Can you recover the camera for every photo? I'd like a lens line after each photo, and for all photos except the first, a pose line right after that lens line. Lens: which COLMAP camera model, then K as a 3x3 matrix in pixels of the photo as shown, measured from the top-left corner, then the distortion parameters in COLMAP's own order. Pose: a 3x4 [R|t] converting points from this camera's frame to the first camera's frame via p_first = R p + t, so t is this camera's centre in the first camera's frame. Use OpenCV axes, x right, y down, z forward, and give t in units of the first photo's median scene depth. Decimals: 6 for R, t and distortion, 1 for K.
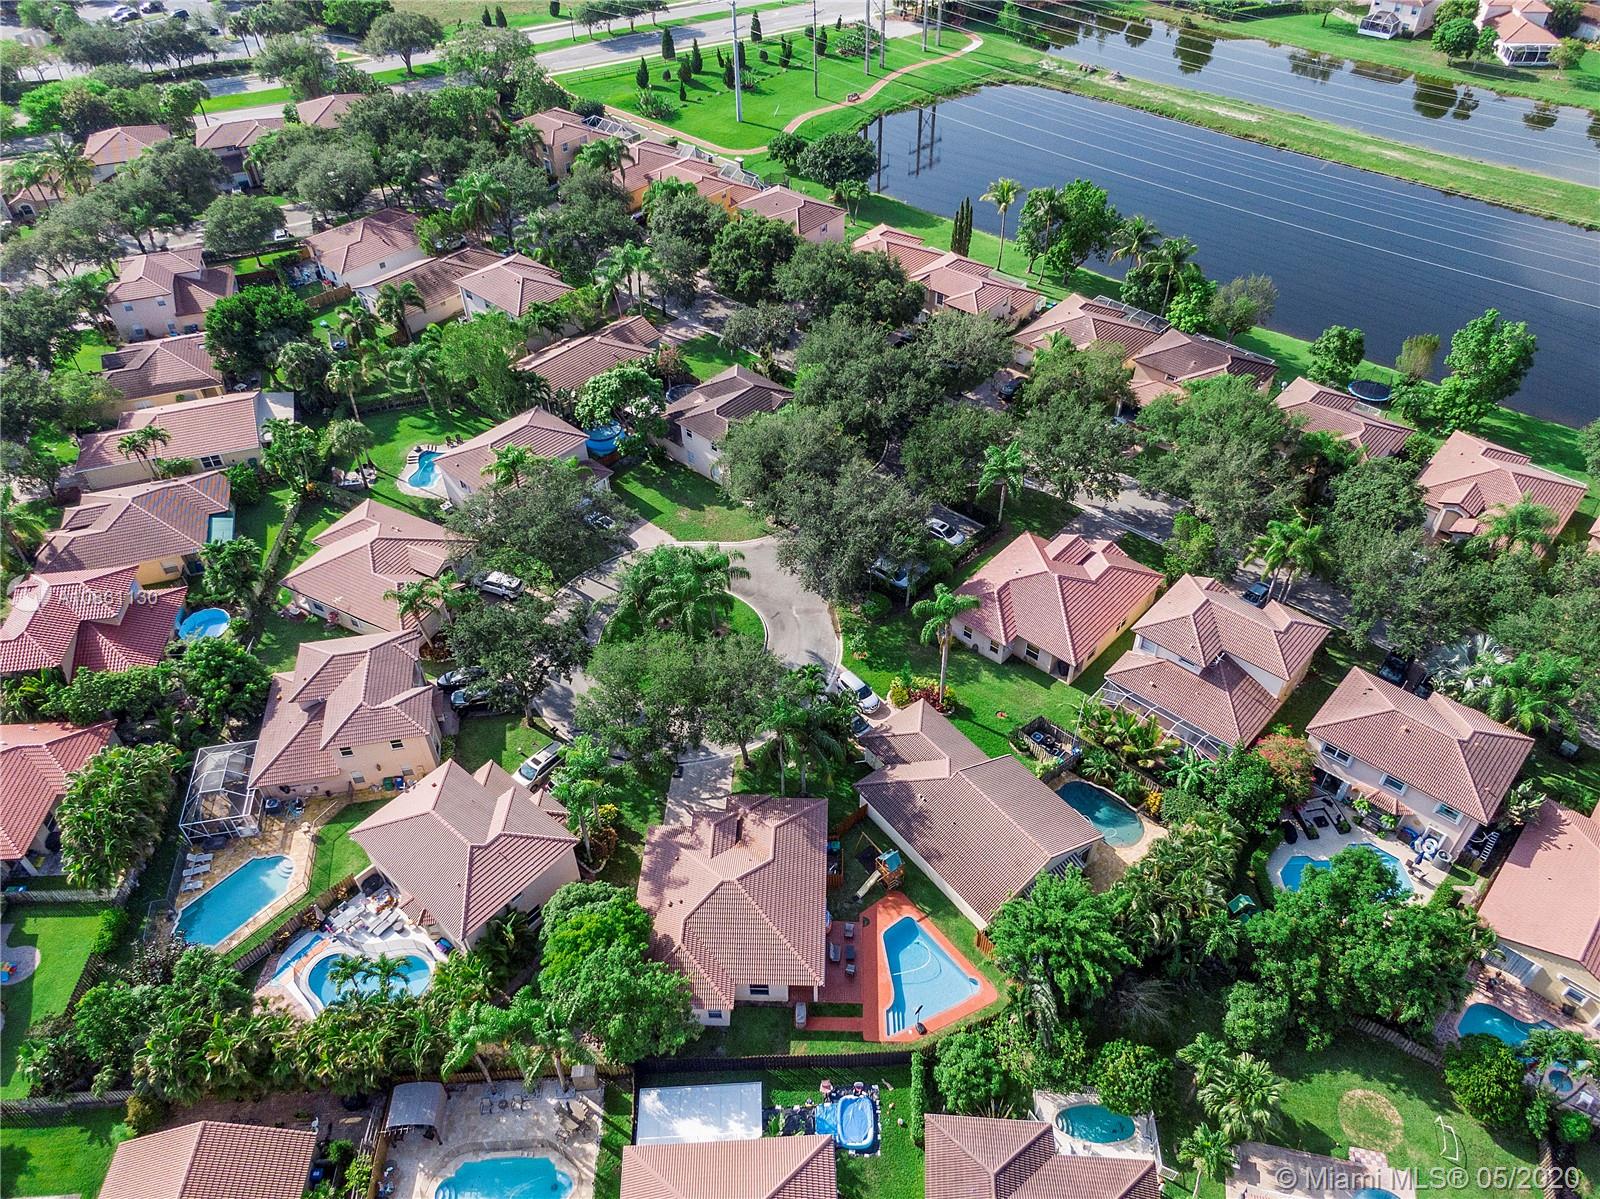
lens RADIAL K [[1167.3, 0, 807.8], [0, 1167.3, 588.5], [0, 0, 1]] dist [0.005064, -0.001608]
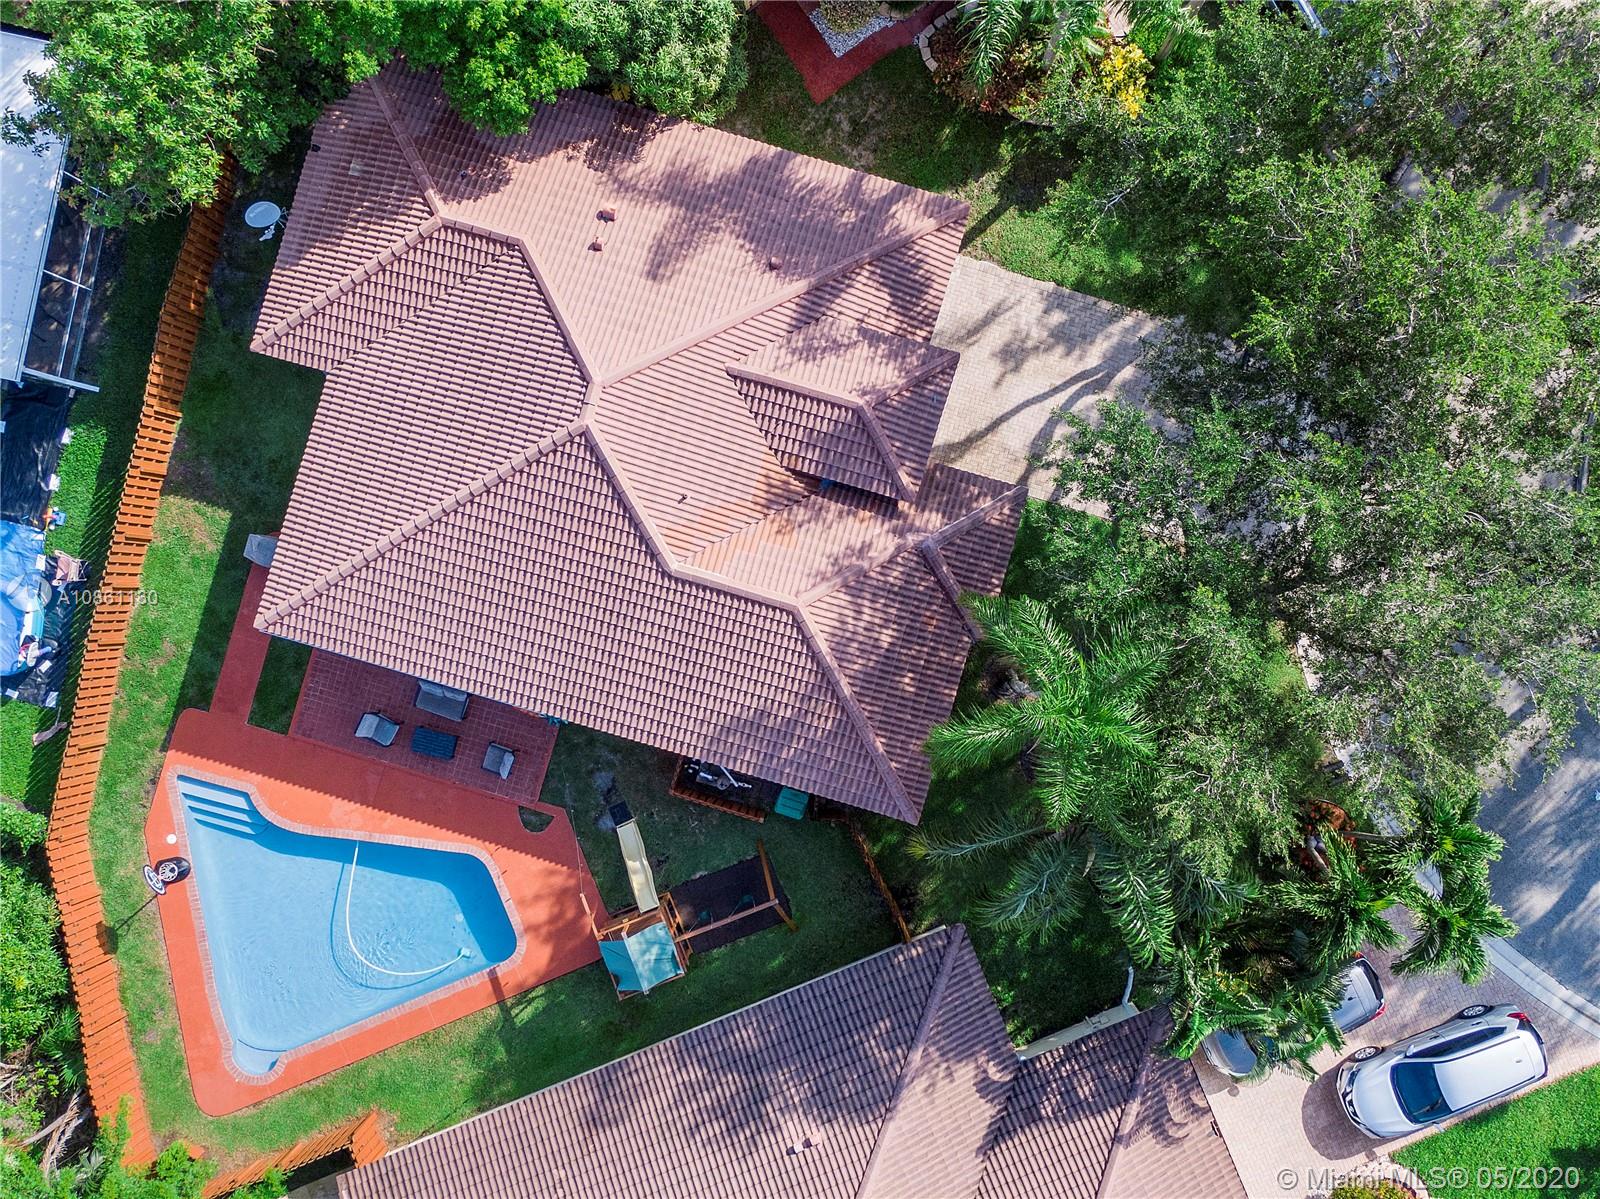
lens RADIAL K [[1617.5, 0, 800.0], [0, 1617.5, 599.5], [0, 0, 1]] dist [-0.009618, -0.006791]
pose [[-0.255610, 0.966647, 0.016013, -0.038706], [-0.628900, -0.178834, 0.756640, -0.099991], [0.734267, 0.183335, 0.653636, 0.761710]]
